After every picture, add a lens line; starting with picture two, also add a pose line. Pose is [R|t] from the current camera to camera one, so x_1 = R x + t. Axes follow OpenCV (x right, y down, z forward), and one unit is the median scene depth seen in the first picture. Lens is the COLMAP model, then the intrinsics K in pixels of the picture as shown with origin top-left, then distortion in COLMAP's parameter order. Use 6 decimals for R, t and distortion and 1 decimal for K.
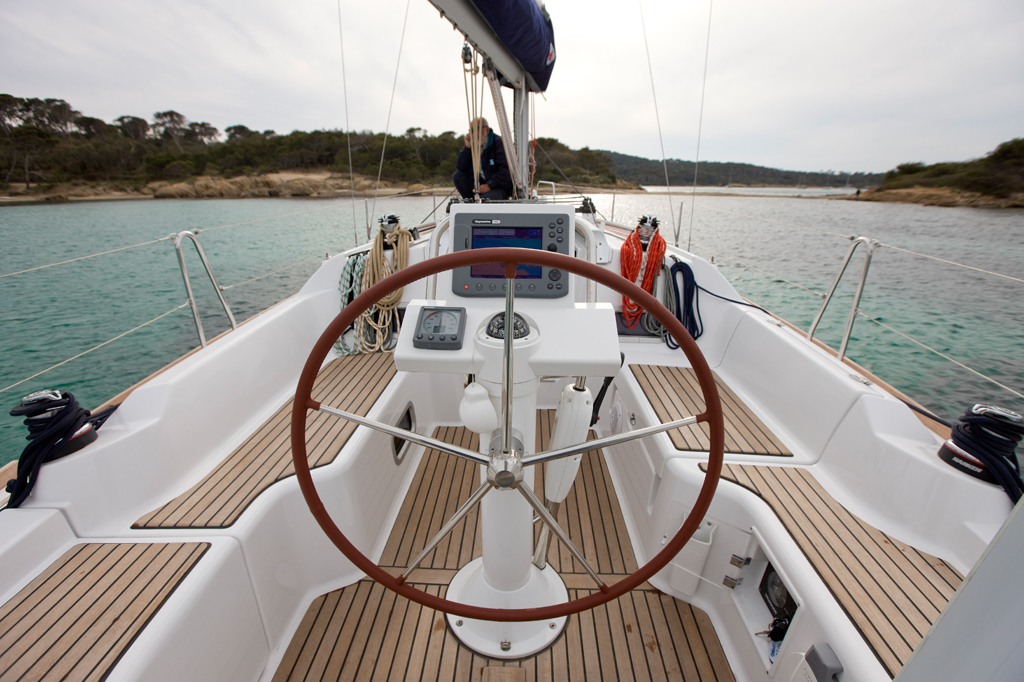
lens RADIAL K [[460.0, 0, 512.0], [0, 460.0, 341.0], [0, 0, 1]] dist [-0.000898, -0.000050]
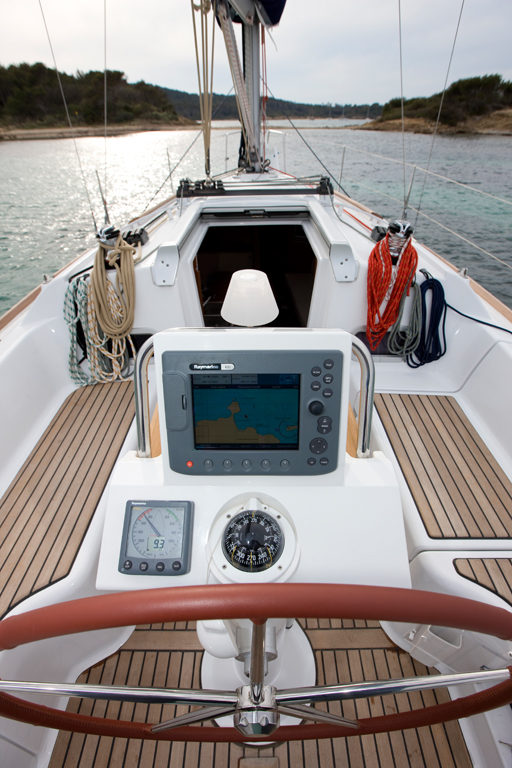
lens RADIAL K [[351.3, 0, 256.0], [0, 351.3, 384.0], [0, 0, 1]] dist [-0.011702, 0.000032]
pose [[0.999284, -0.035726, 0.012434, -0.001117], [0.029849, 0.946612, 0.320992, -0.204557], [-0.023238, -0.320391, 0.947000, 0.276031]]
